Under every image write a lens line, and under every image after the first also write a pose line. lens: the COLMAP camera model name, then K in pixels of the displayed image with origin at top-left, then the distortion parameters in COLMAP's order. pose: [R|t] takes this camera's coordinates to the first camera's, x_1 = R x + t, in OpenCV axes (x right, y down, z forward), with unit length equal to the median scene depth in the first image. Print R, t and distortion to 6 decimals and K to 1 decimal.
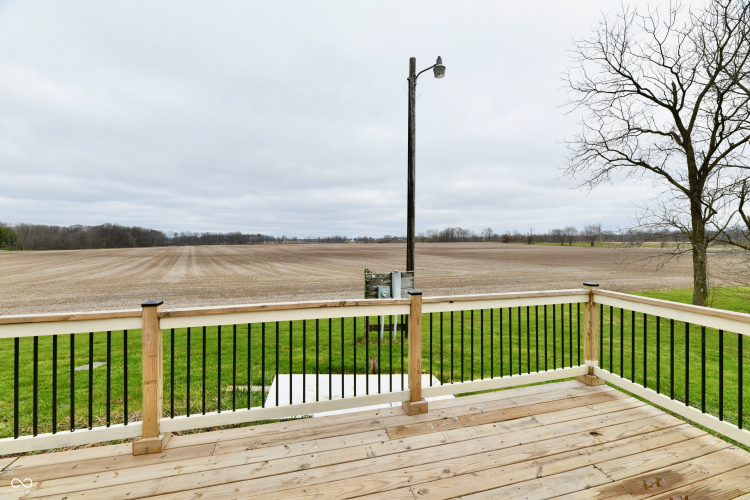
lens RADIAL K [[307.8, 0, 379.3], [0, 307.8, 240.3], [0, 0, 1]] dist [0.000537, -0.003519]
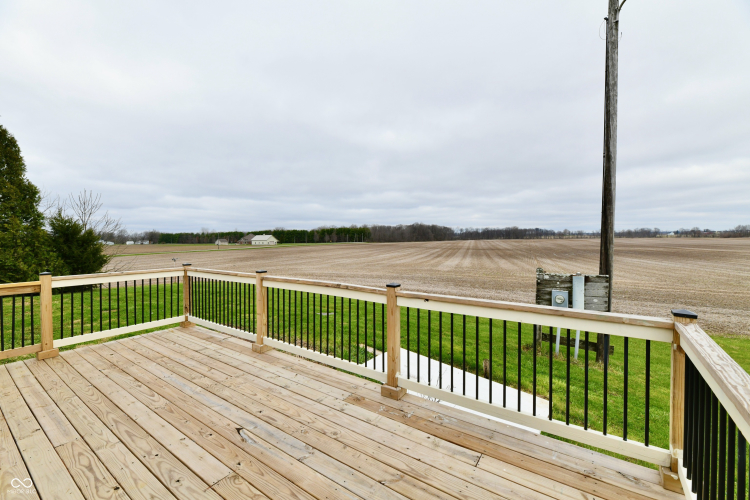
lens RADIAL K [[307.8, 0, 379.3], [0, 307.8, 240.3], [0, 0, 1]] dist [0.000537, -0.003519]
pose [[0.660491, 0.006180, -0.750808, 0.313537], [0.006994, 0.999872, 0.014383, -0.000119], [0.750801, -0.014751, 0.660364, 0.094558]]
